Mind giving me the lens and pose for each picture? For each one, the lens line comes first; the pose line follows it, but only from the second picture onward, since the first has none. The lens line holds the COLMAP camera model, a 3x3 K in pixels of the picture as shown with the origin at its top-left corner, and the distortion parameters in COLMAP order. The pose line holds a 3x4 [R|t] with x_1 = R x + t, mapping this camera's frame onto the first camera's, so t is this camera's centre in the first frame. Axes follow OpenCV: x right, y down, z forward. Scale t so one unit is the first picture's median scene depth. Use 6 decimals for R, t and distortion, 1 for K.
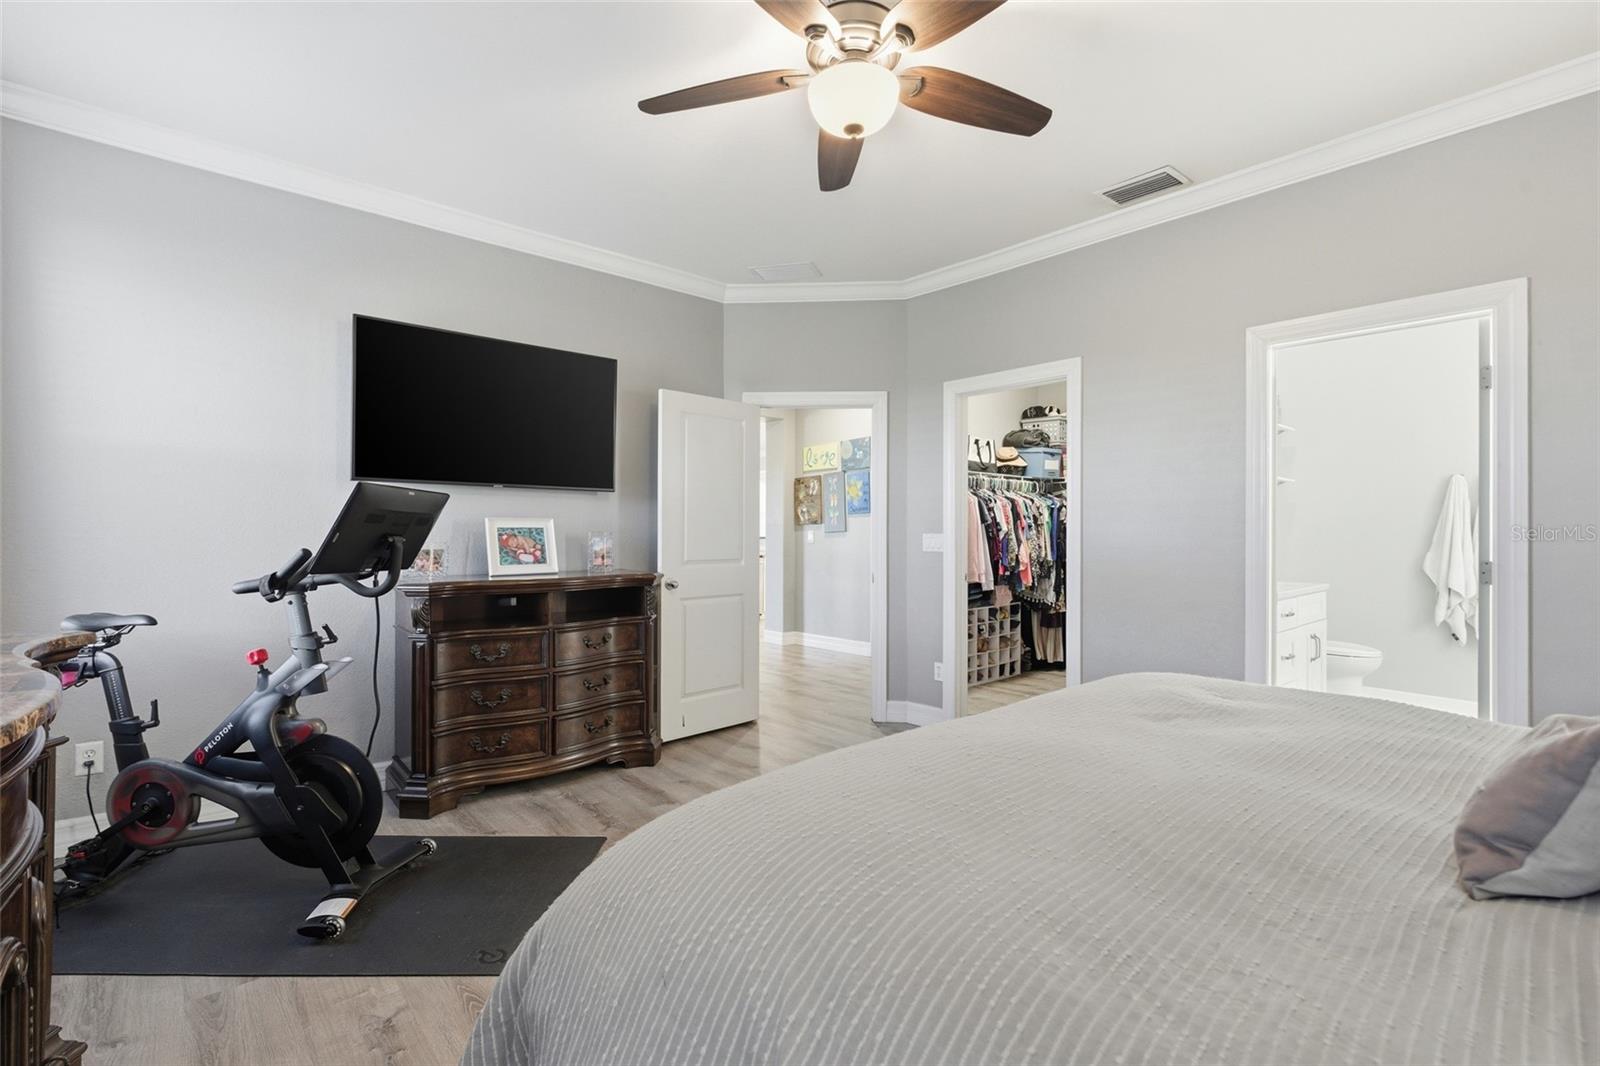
lens RADIAL K [[737.3, 0, 793.4], [0, 737.3, 531.5], [0, 0, 1]] dist [-0.002591, 0.002296]
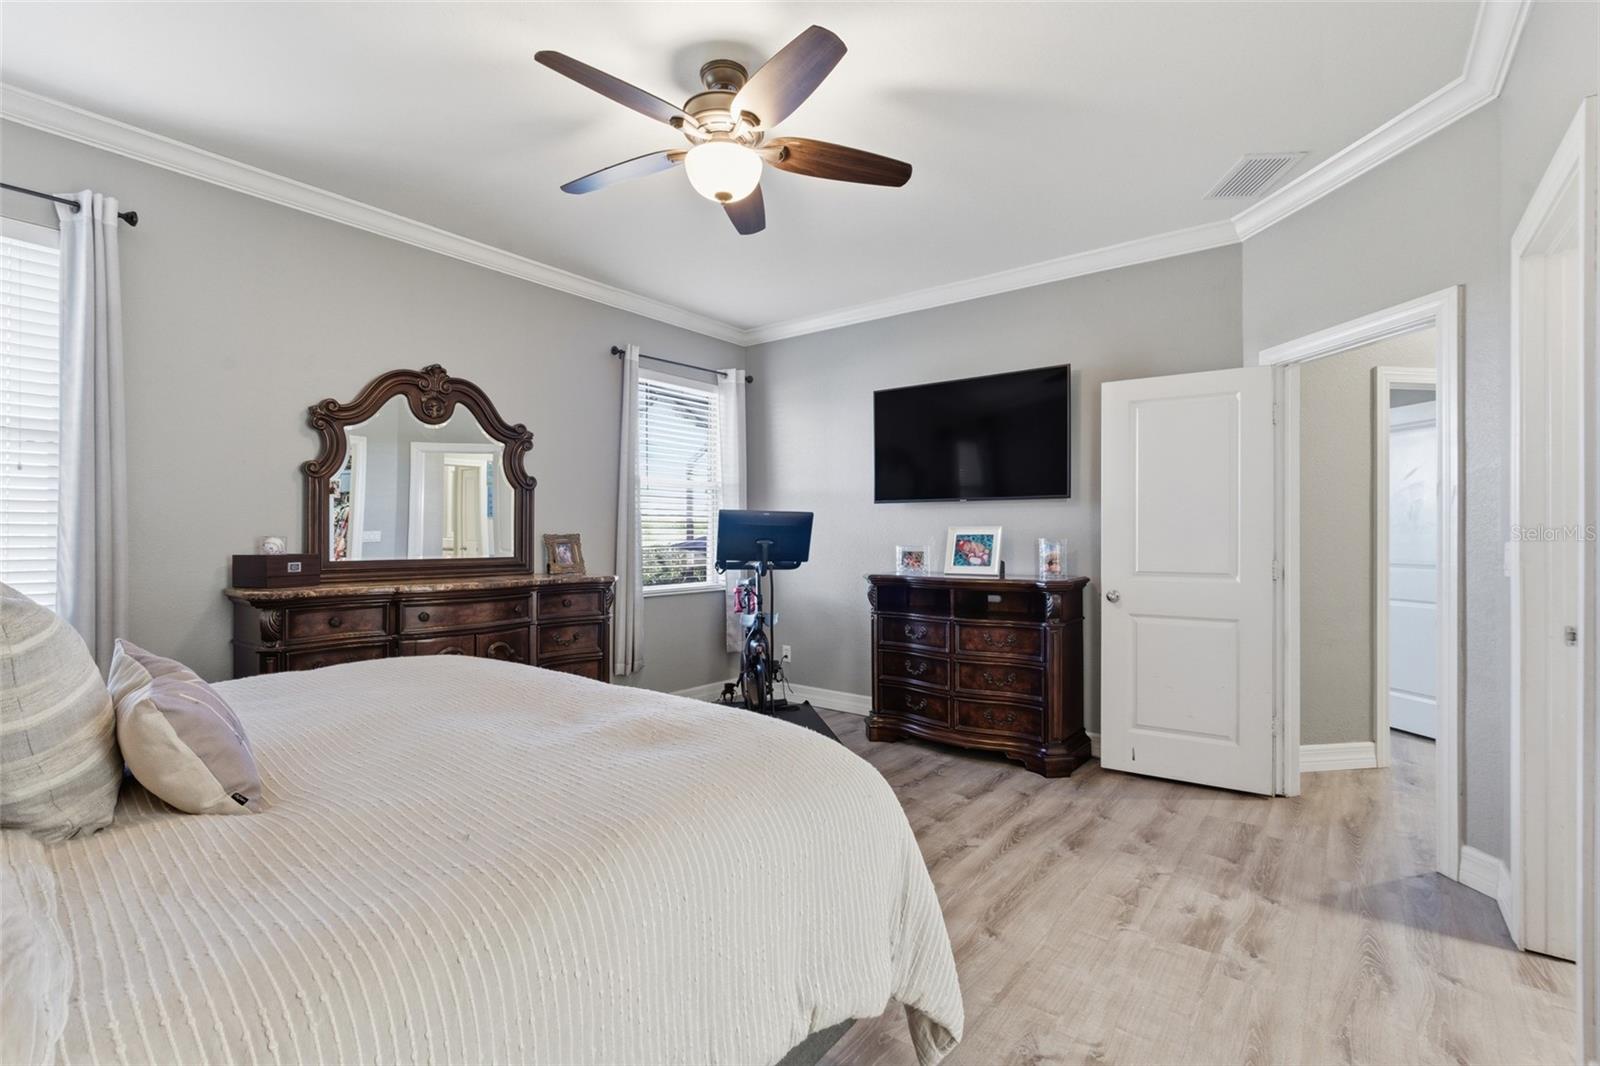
lens RADIAL K [[737.3, 0, 801.2], [0, 737.3, 536.3], [0, 0, 1]] dist [-0.002591, 0.002296]
pose [[0.179937, -0.001897, -0.983676, 0.724547], [0.000765, 0.999998, -0.001789, -0.000784], [0.983678, -0.000430, 0.179939, 0.511631]]
